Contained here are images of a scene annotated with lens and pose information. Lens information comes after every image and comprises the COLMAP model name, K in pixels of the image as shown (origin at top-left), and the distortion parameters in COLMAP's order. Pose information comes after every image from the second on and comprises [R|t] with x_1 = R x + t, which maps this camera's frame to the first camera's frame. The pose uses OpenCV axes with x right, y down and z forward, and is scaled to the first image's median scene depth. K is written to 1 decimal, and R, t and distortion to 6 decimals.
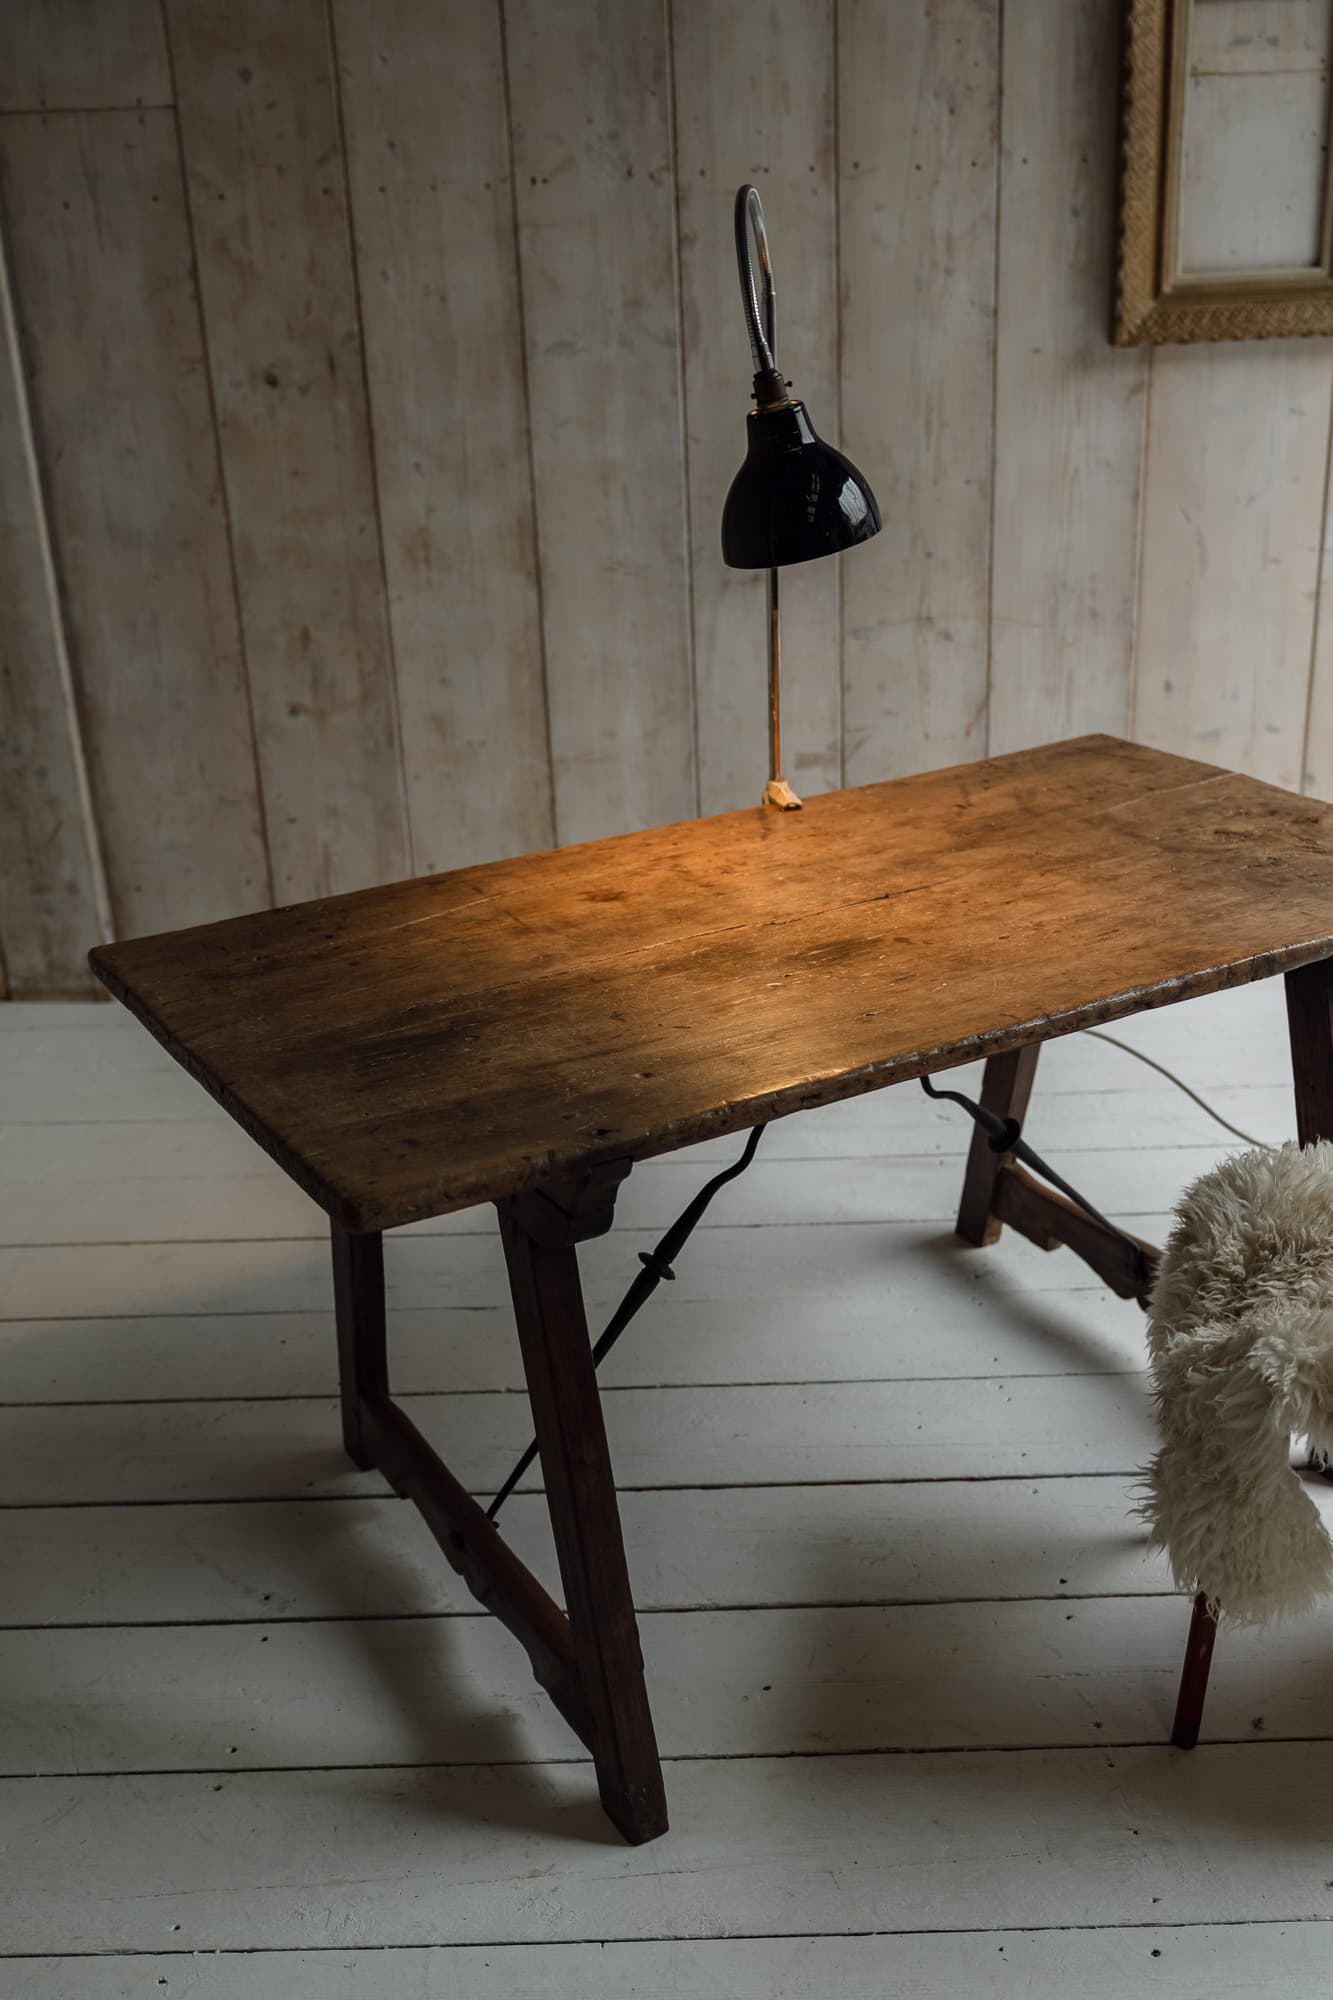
lens RADIAL K [[1919.7, 0, 673.8], [0, 1919.7, 1013.9], [0, 0, 1]] dist [-0.006731, 0.000000]
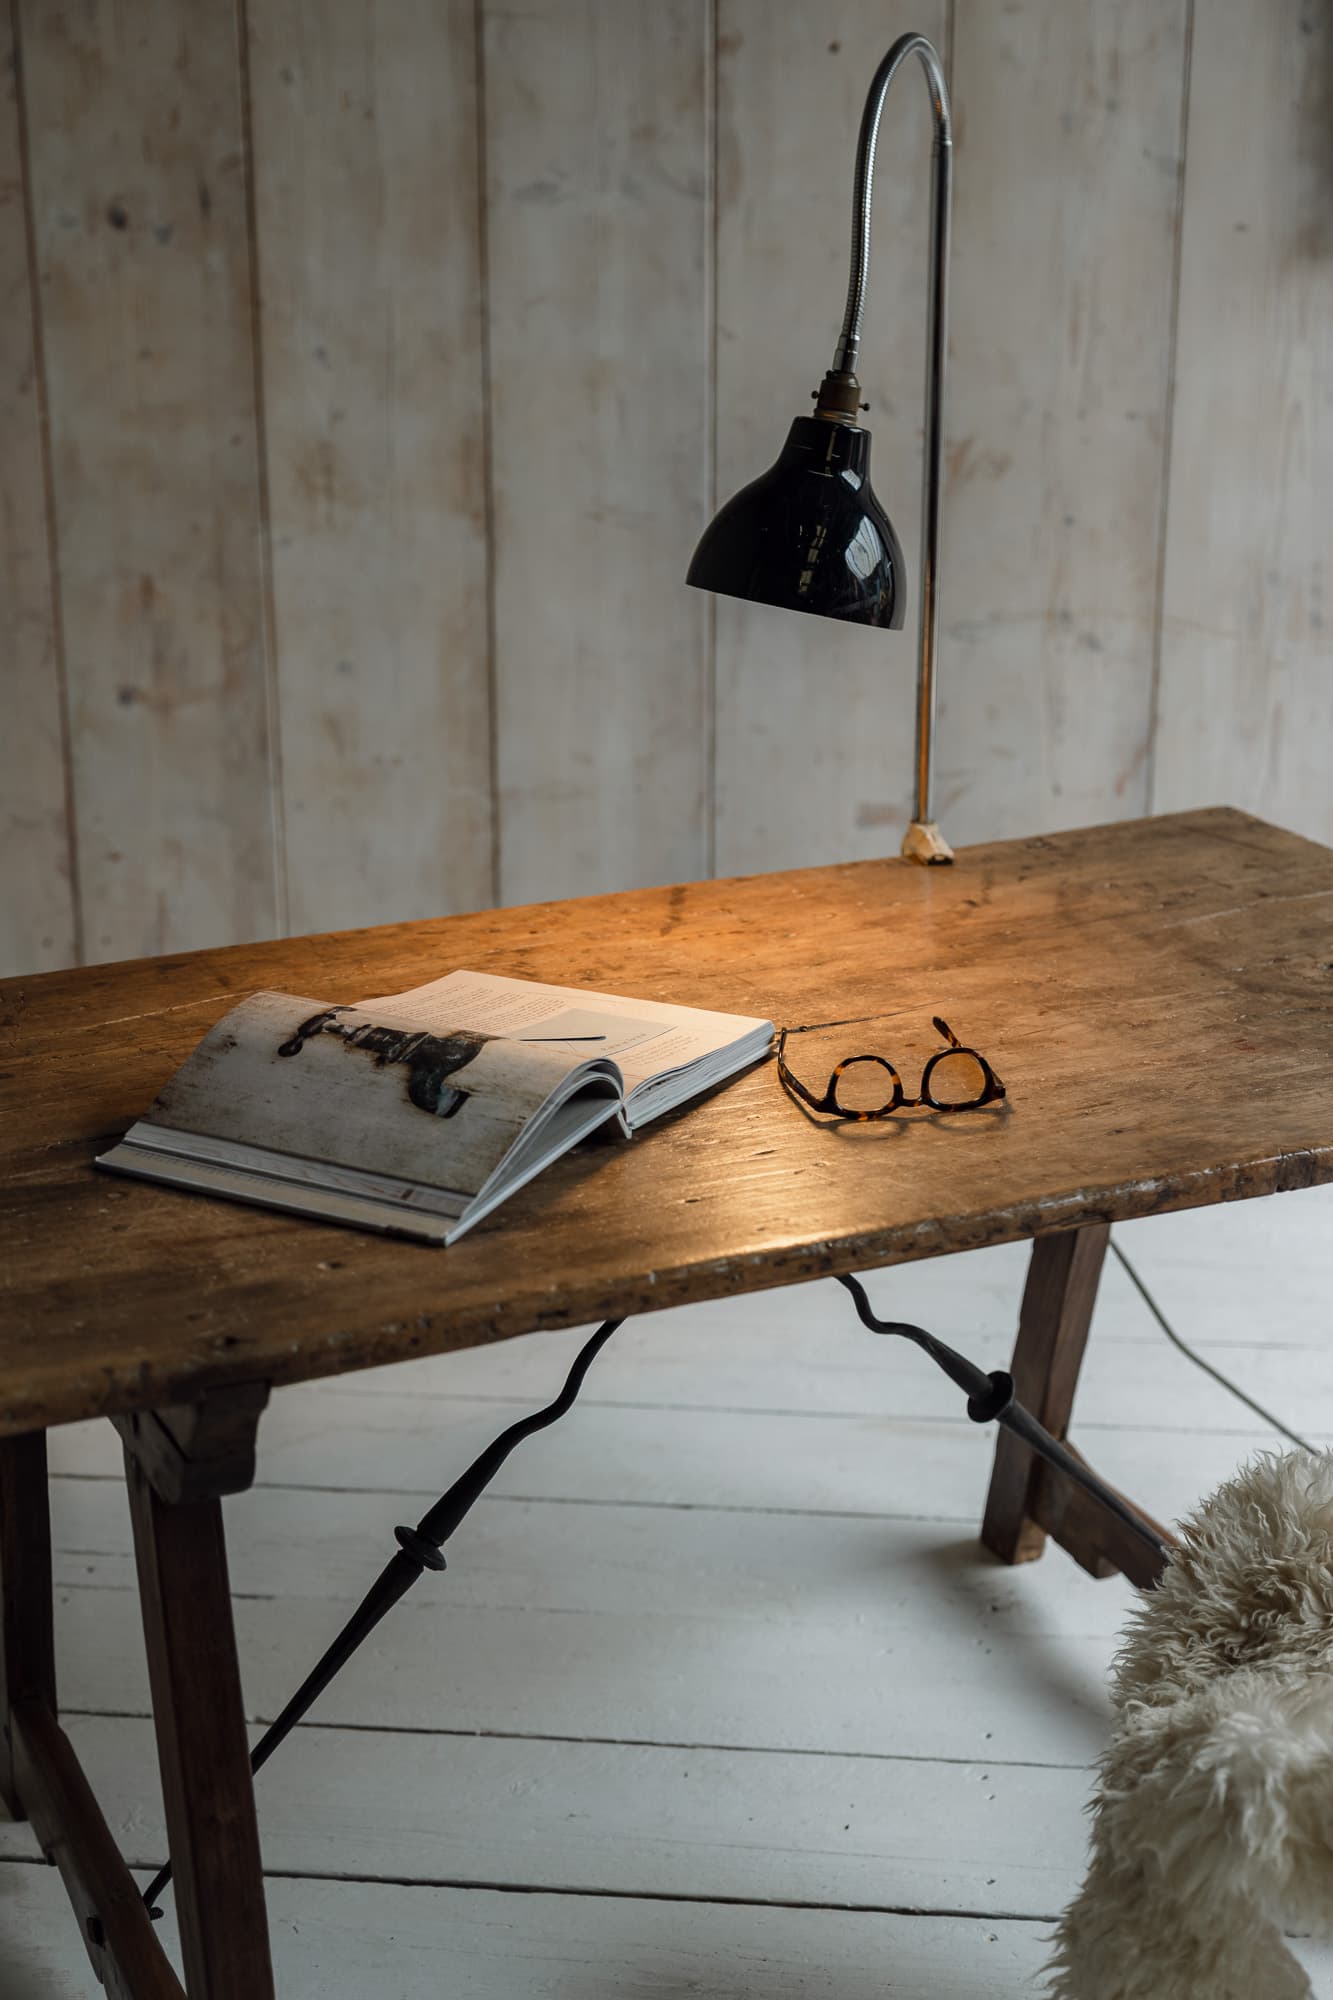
lens RADIAL K [[2970.0, 0, 669.2], [0, 2970.0, 1017.6], [0, 0, 1]] dist [0.014611, 0.000000]
pose [[0.994886, 0.065879, -0.076567, 0.089146], [-0.069798, 0.996323, -0.049685, -0.006085], [0.073012, 0.054775, 0.995826, -0.032492]]
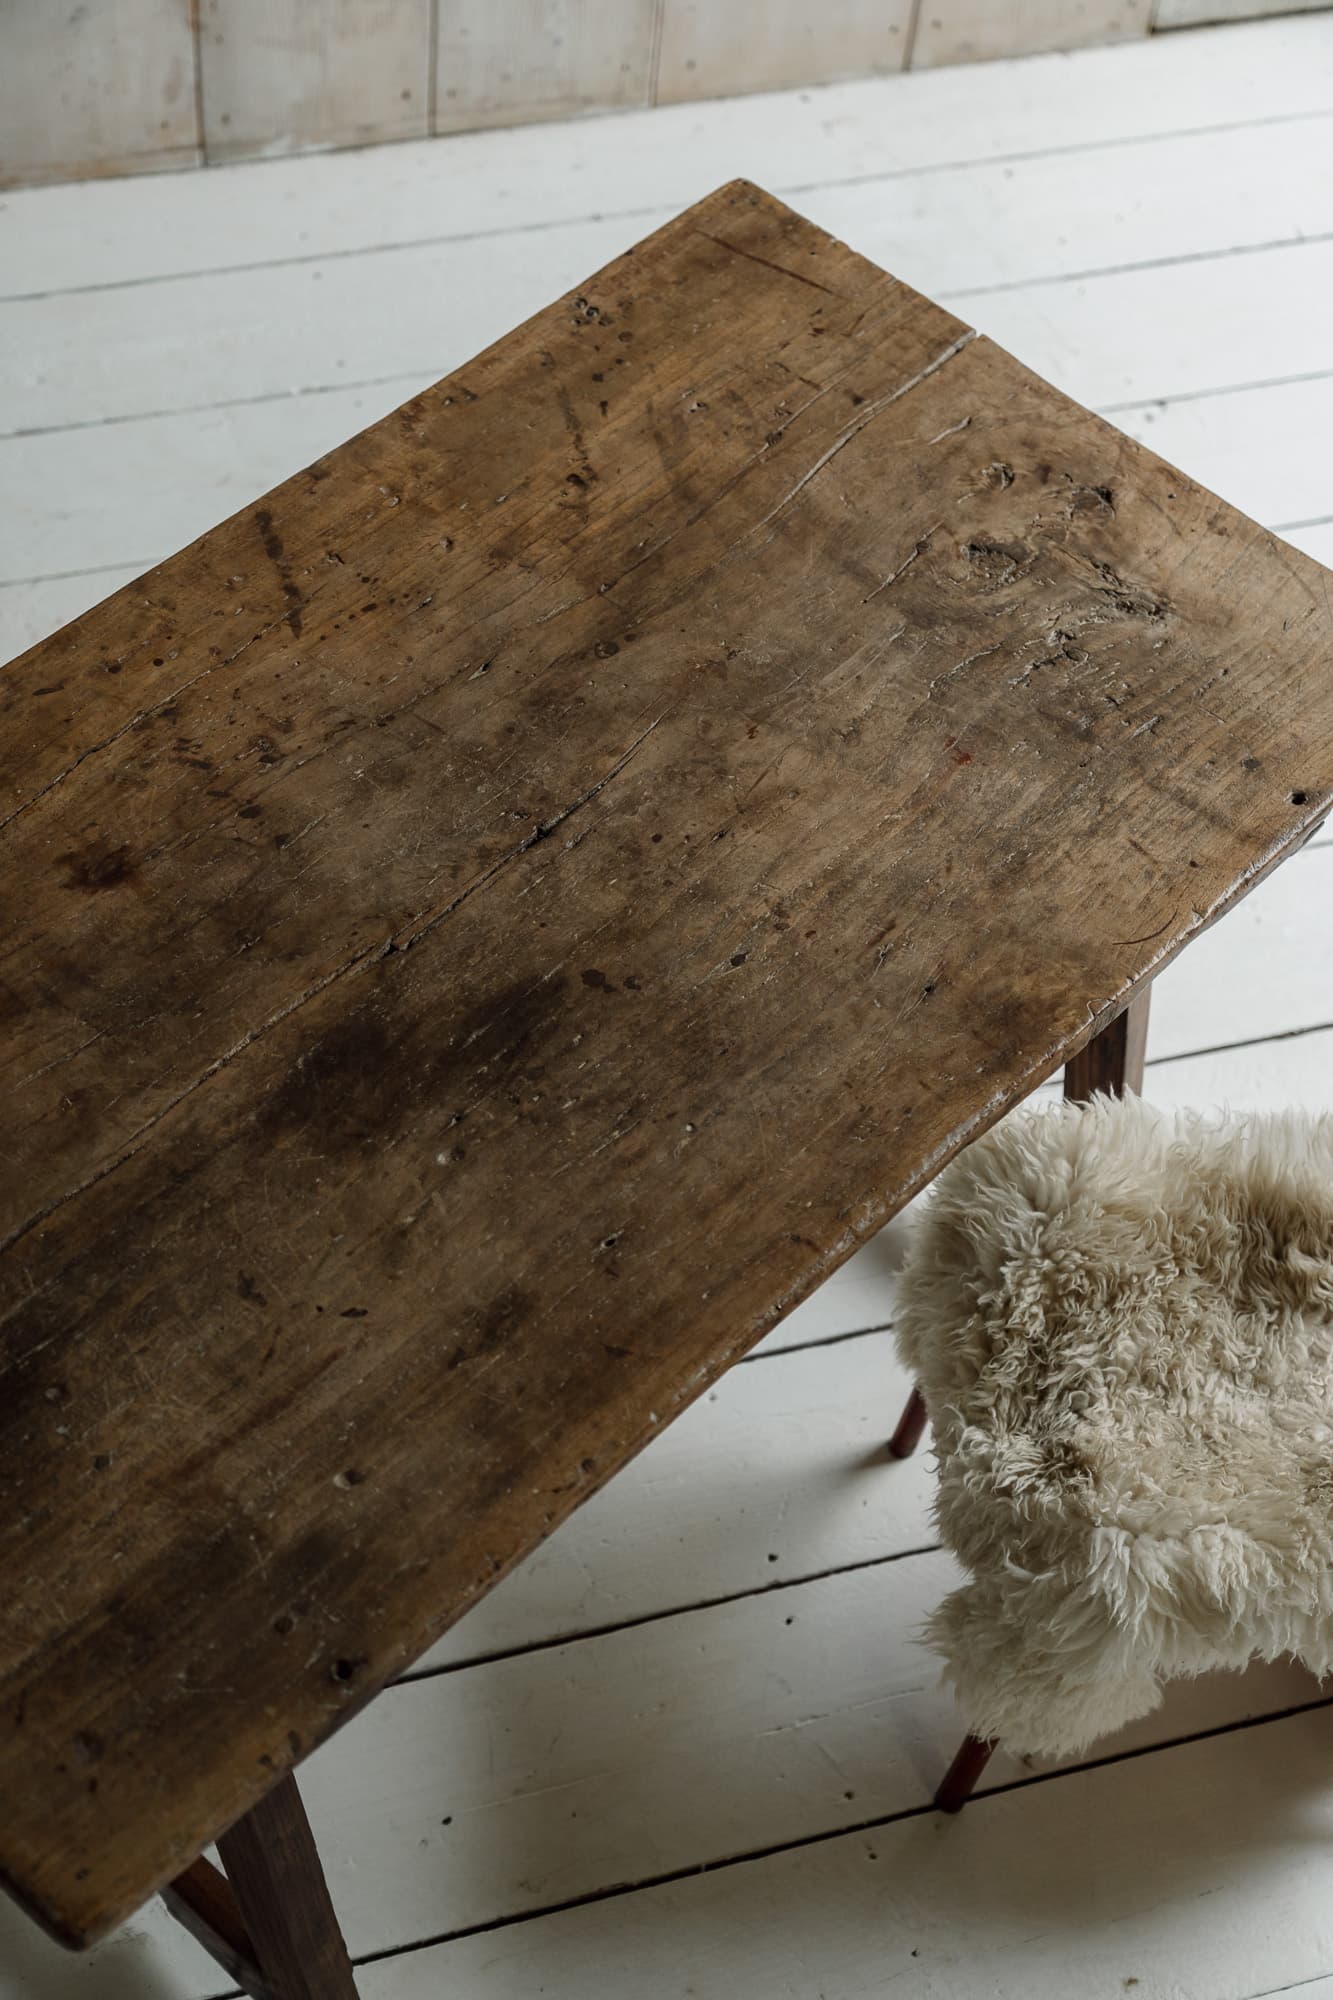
lens RADIAL K [[3155.5, 0, 642.8], [0, 3155.5, 1005.0], [0, 0, 1]] dist [0.016200, 0.000000]
pose [[0.950140, -0.168217, 0.262560, -0.092283], [0.004854, 0.849887, 0.526943, -0.357940], [-0.311787, -0.499395, 0.808328, 0.051195]]
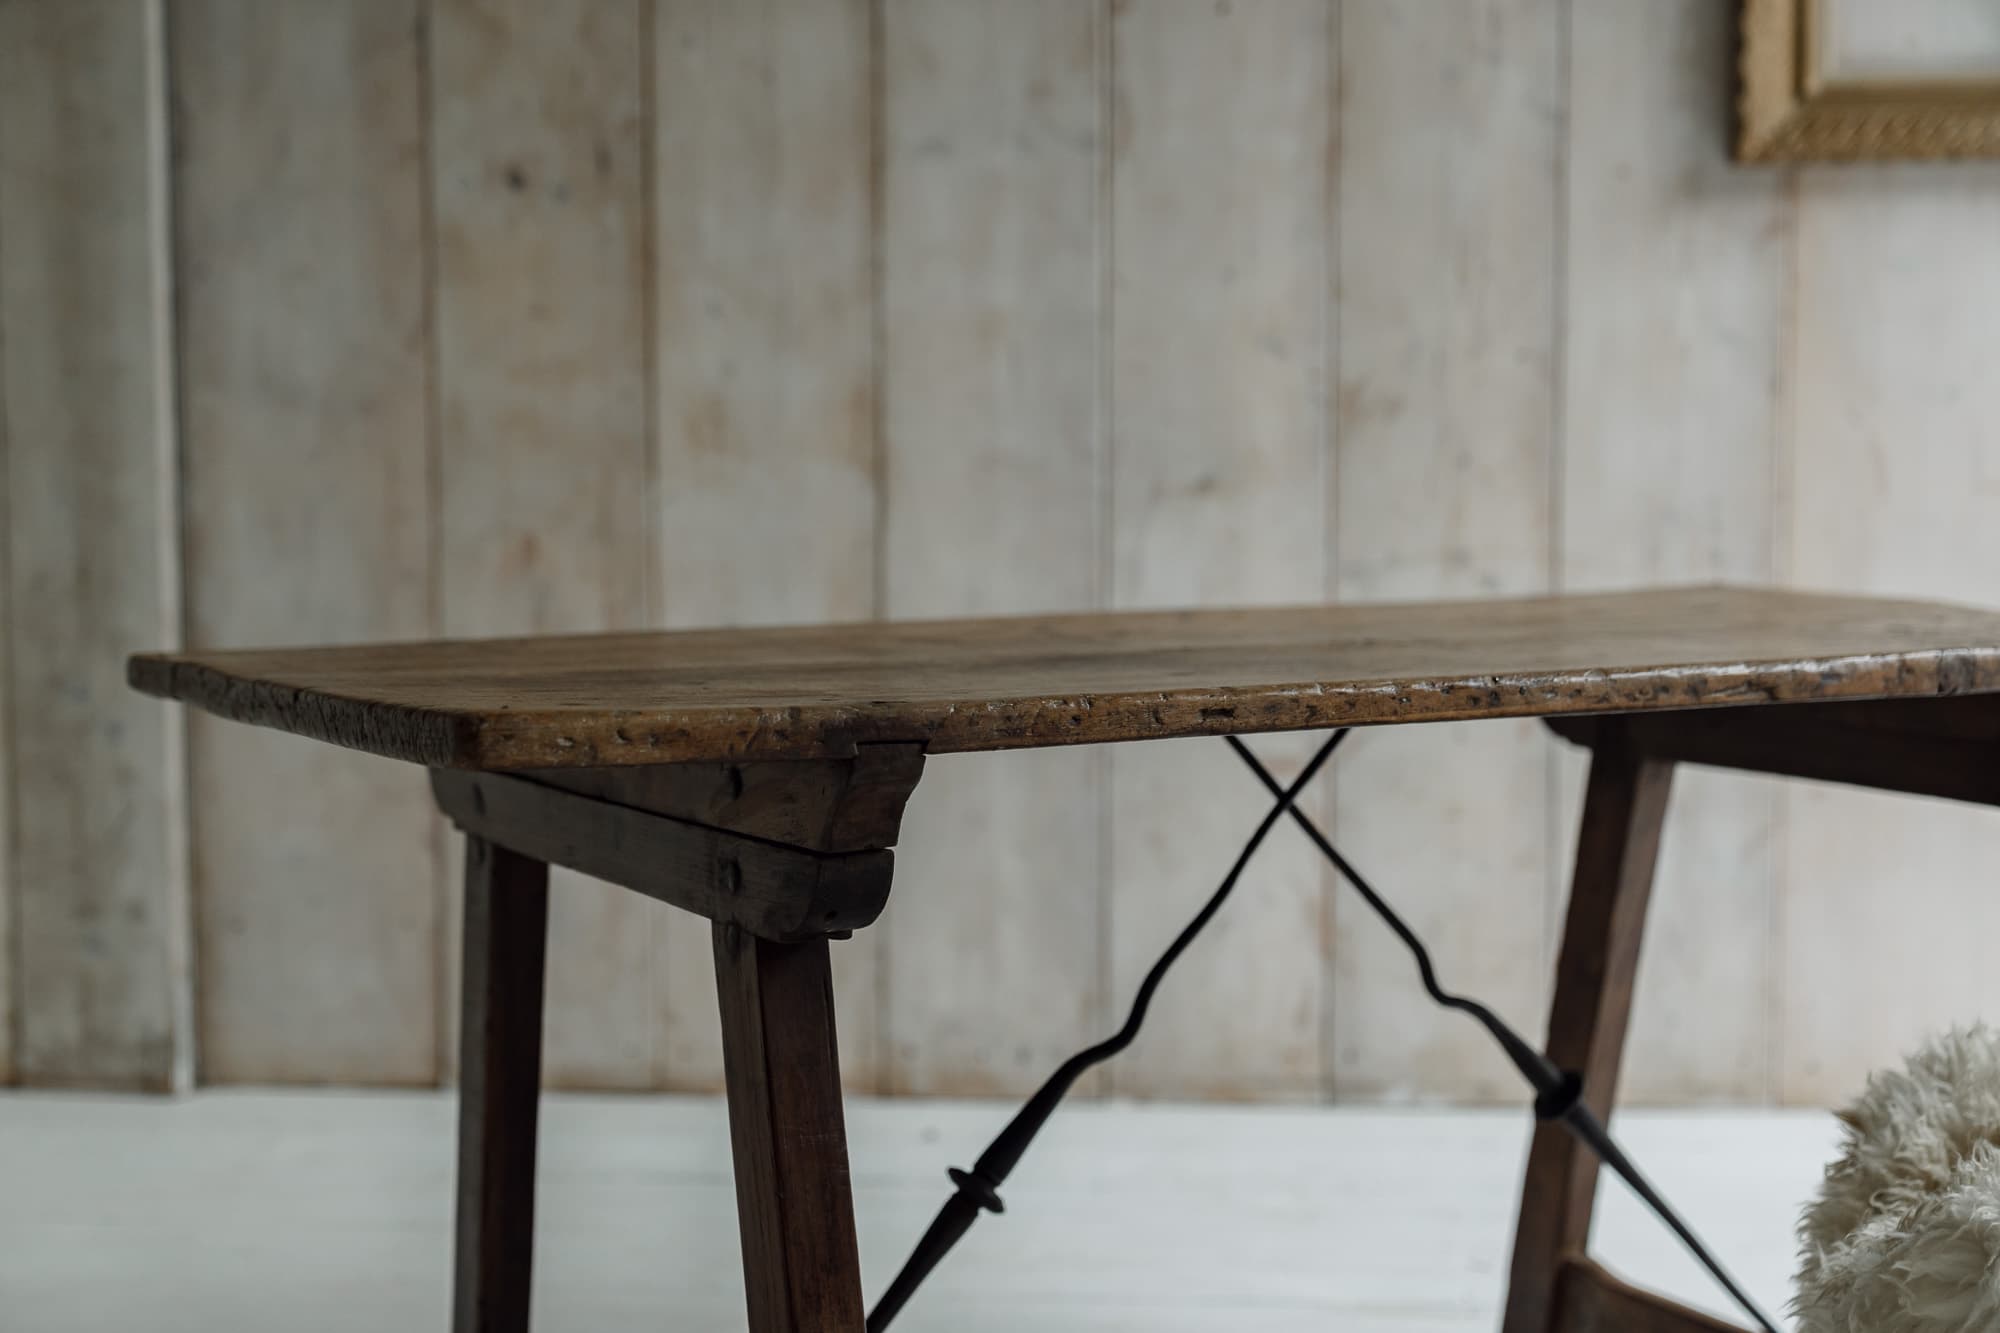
lens RADIAL K [[2970.0, 0, 965.2], [0, 2970.0, 674.0], [0, 0, 1]] dist [0.014611, 0.000000]
pose [[0.997704, 0.040854, -0.054010, 0.019387], [-0.055042, 0.953820, -0.295292, 0.153677], [0.039452, 0.297587, 0.953879, 0.030218]]
